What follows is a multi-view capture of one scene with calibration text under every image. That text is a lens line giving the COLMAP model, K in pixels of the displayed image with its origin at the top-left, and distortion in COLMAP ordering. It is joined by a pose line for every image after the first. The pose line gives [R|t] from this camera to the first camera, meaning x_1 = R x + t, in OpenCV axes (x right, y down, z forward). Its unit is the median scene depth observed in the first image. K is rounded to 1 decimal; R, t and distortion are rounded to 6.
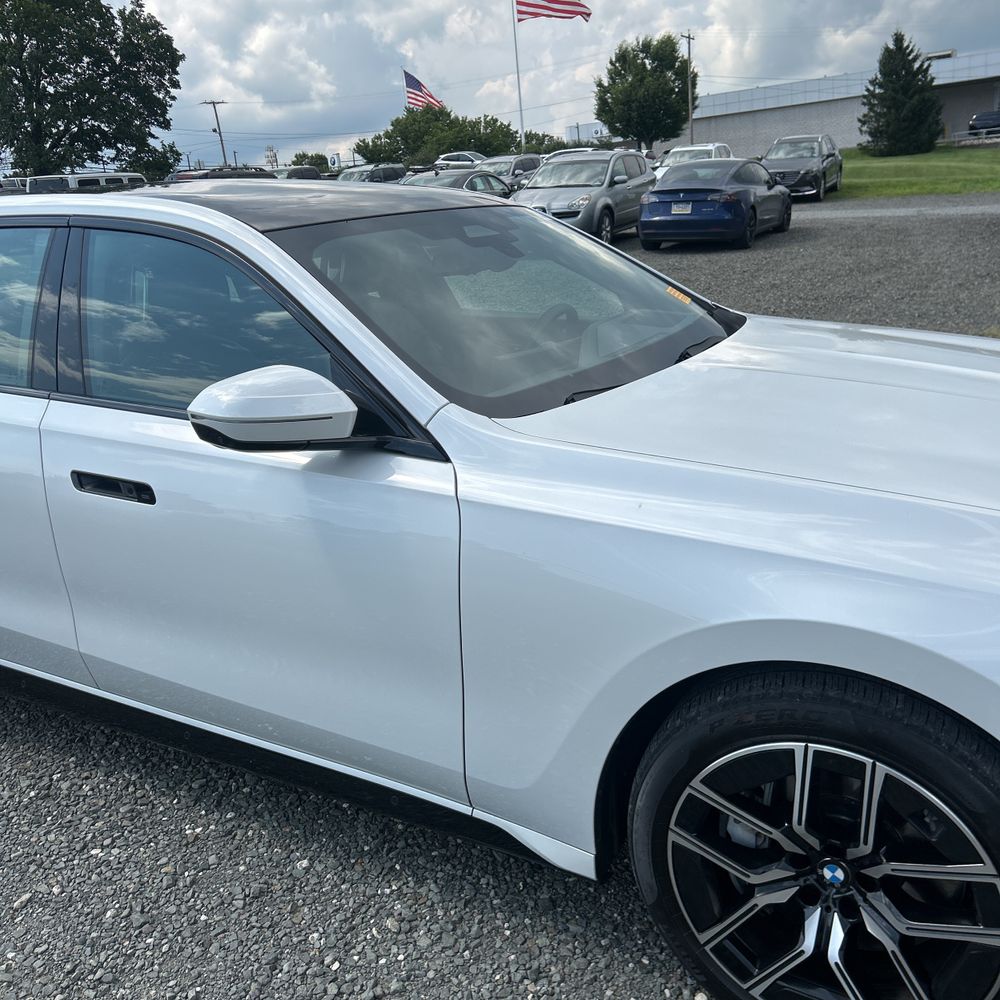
lens RADIAL K [[1005.1, 0, 501.2], [0, 1005.1, 494.9], [0, 0, 1]] dist [0.015738, 0.005028]
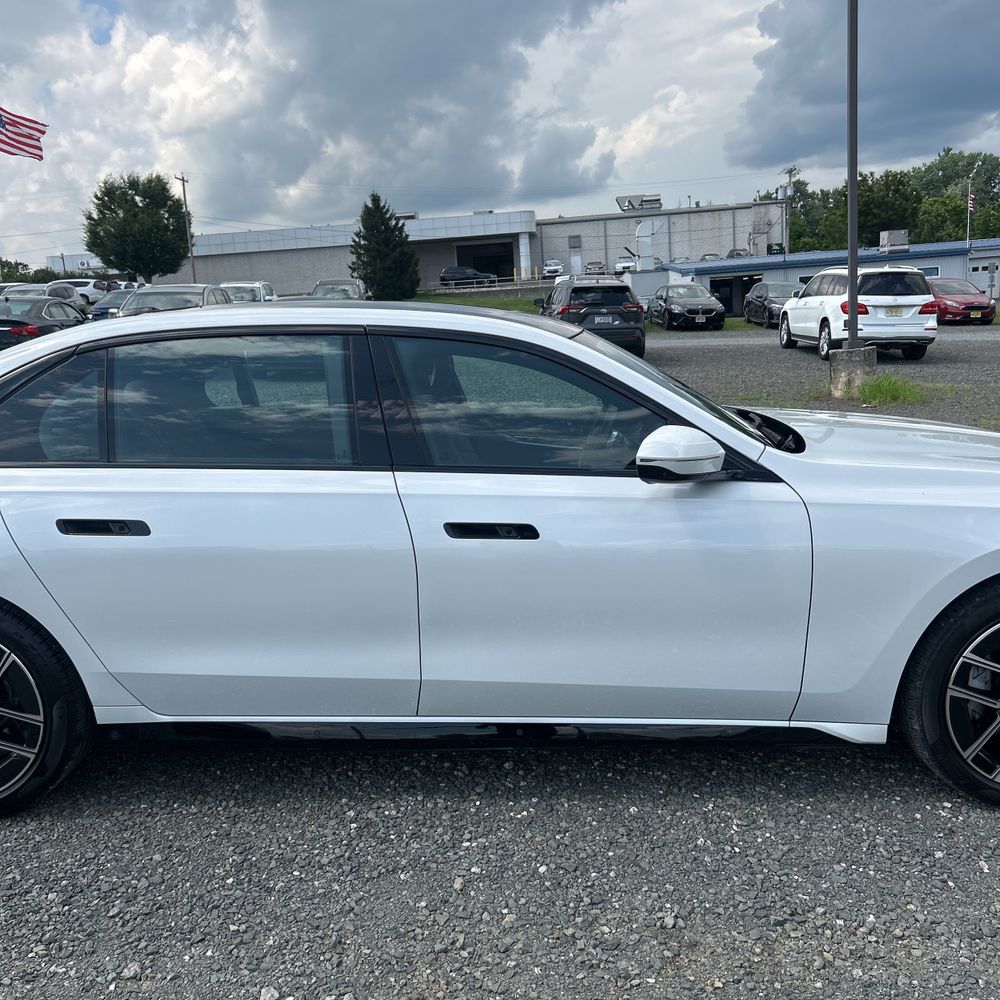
lens RADIAL K [[999.0, 0, 506.6], [0, 999.0, 501.6], [0, 0, 1]] dist [0.052821, -0.085431]
pose [[0.879836, -0.060477, 0.471413, -1.048808], [0.117048, 0.988894, -0.091591, 0.079999], [-0.460638, 0.135763, 0.877144, -0.135171]]
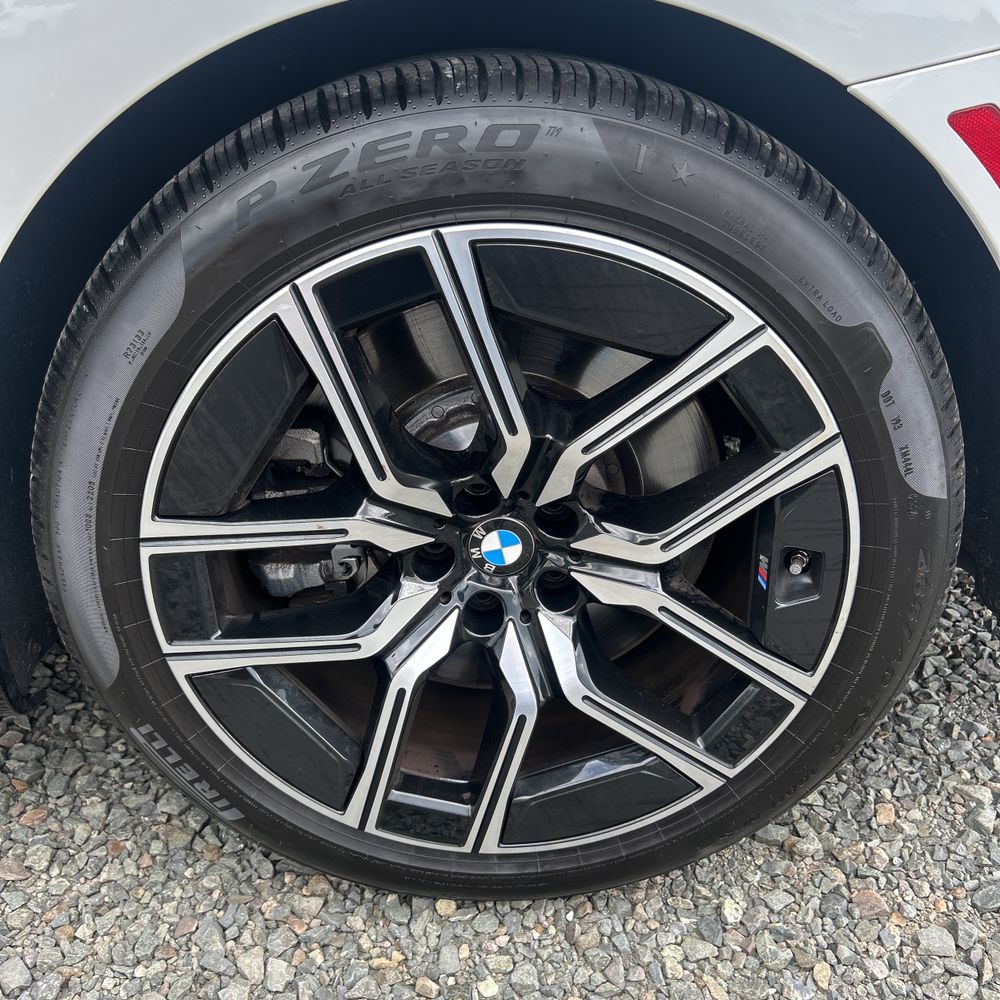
lens RADIAL K [[990.7, 0, 504.6], [0, 990.7, 498.5], [0, 0, 1]] dist [0.044777, -0.049218]
pose [[0.813167, 0.049445, 0.579927, -1.299149], [-0.184189, 0.967038, 0.175818, 0.061147], [-0.552118, -0.249785, 0.795470, 1.257838]]
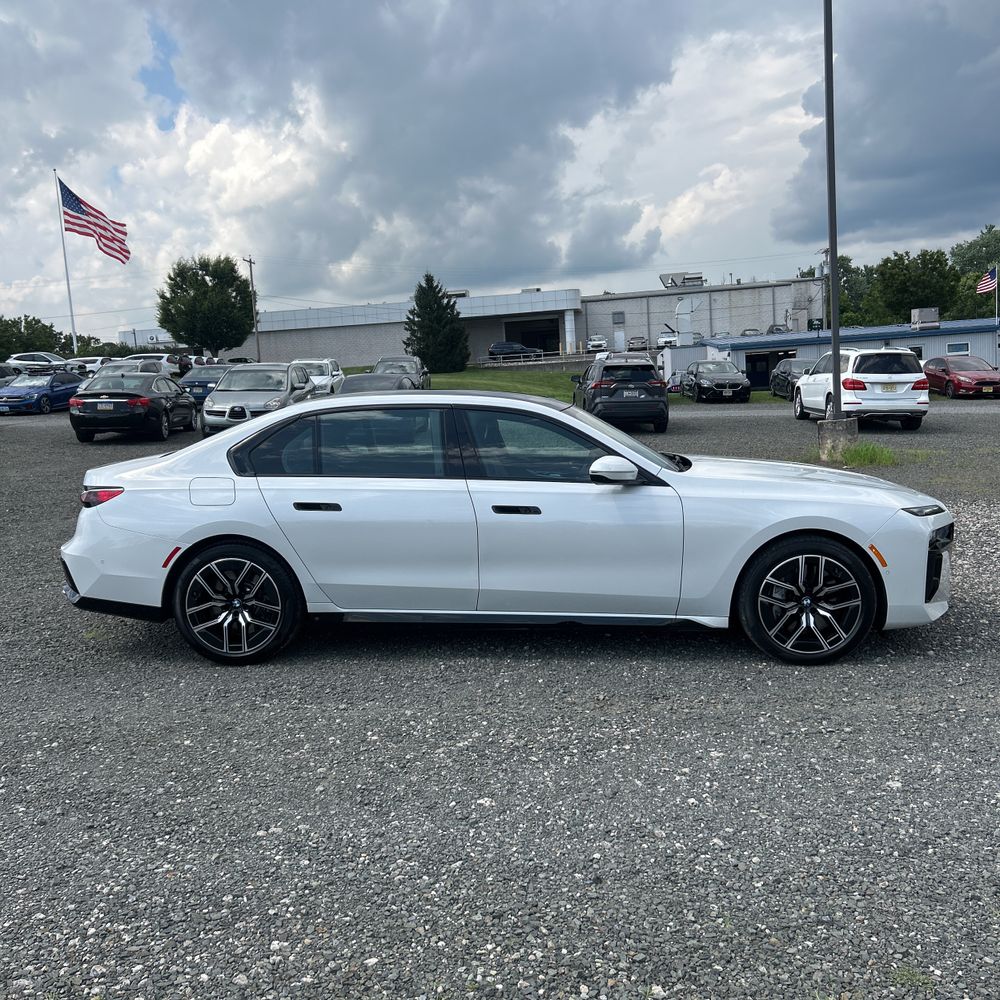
lens RADIAL K [[994.4, 0, 502.8], [0, 994.4, 496.5], [0, 0, 1]] dist [0.064692, -0.080514]
pose [[0.902636, -0.018043, 0.430026, -1.590089], [0.100666, 0.980259, -0.170170, 0.402805], [-0.418467, 0.196890, 0.886634, -1.247417]]
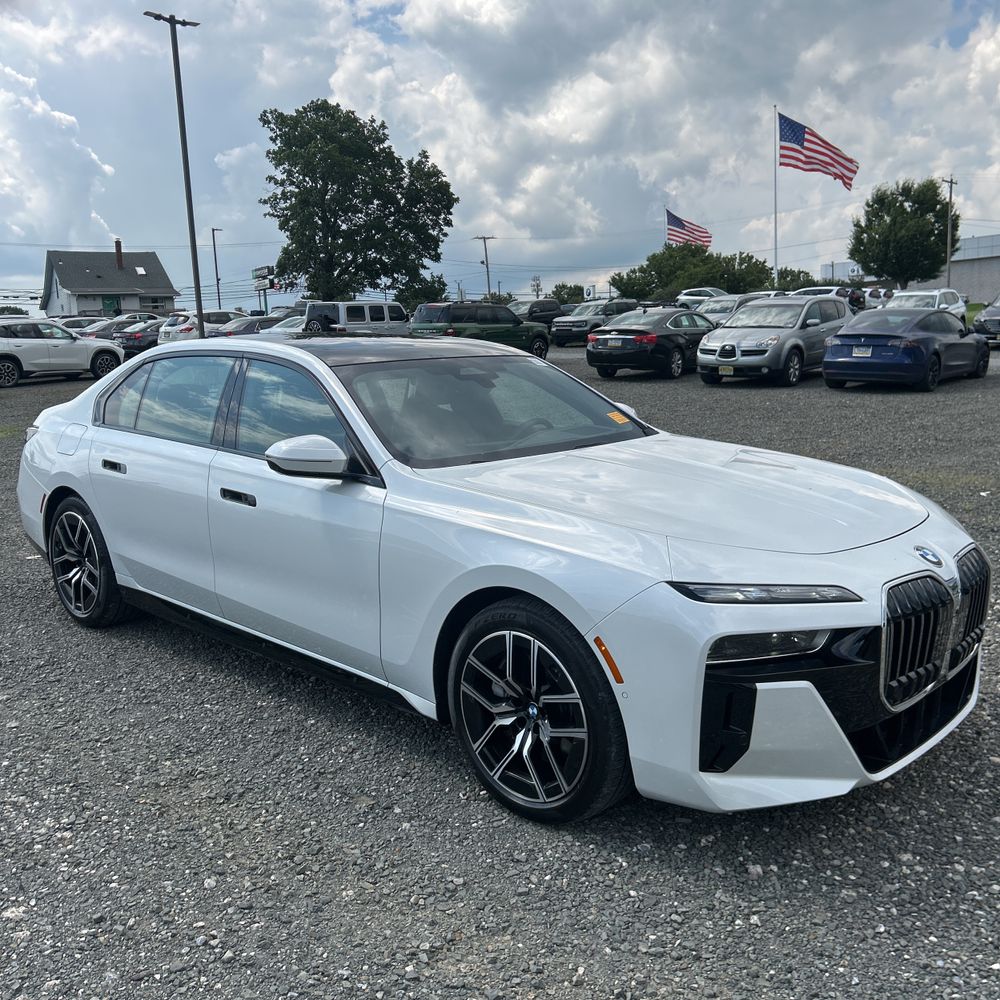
lens RADIAL K [[999.0, 0, 506.6], [0, 999.0, 501.6], [0, 0, 1]] dist [0.052821, -0.085431]
pose [[0.970154, 0.077377, -0.229812, 0.559482], [-0.102929, 0.989512, -0.101351, 0.148054], [0.219559, 0.121980, 0.967943, -0.725424]]
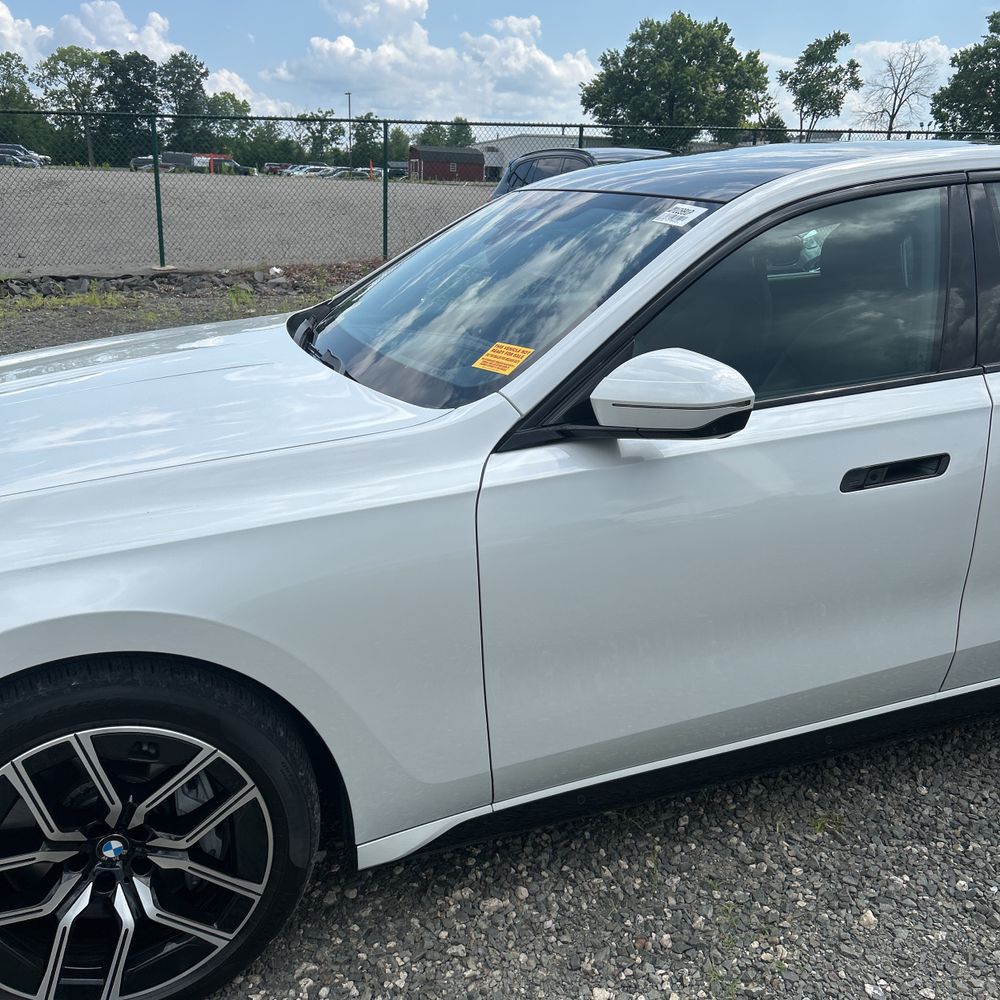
lens RADIAL K [[1005.1, 0, 501.2], [0, 1005.1, 494.9], [0, 0, 1]] dist [0.015738, 0.005028]
pose [[0.591662, 0.103903, 0.799463, -1.598327], [-0.131800, 0.990784, -0.031227, -0.168622], [-0.795340, -0.086893, 0.599904, 0.807976]]
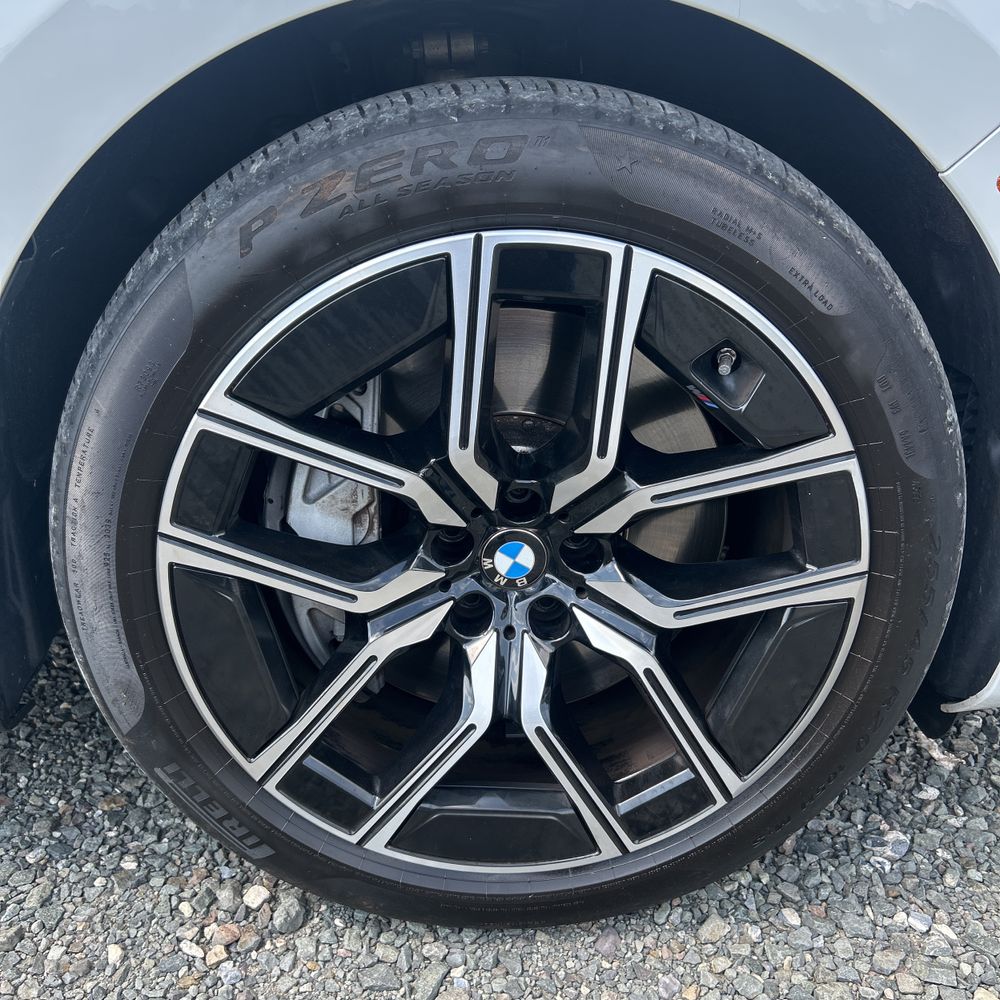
lens RADIAL K [[999.0, 0, 506.6], [0, 999.0, 501.6], [0, 0, 1]] dist [0.052821, -0.085431]
pose [[0.839377, -0.124675, 0.529058, 0.058412], [0.076235, 0.990721, 0.112517, 0.238615], [-0.538177, -0.054111, 0.841093, 0.484541]]
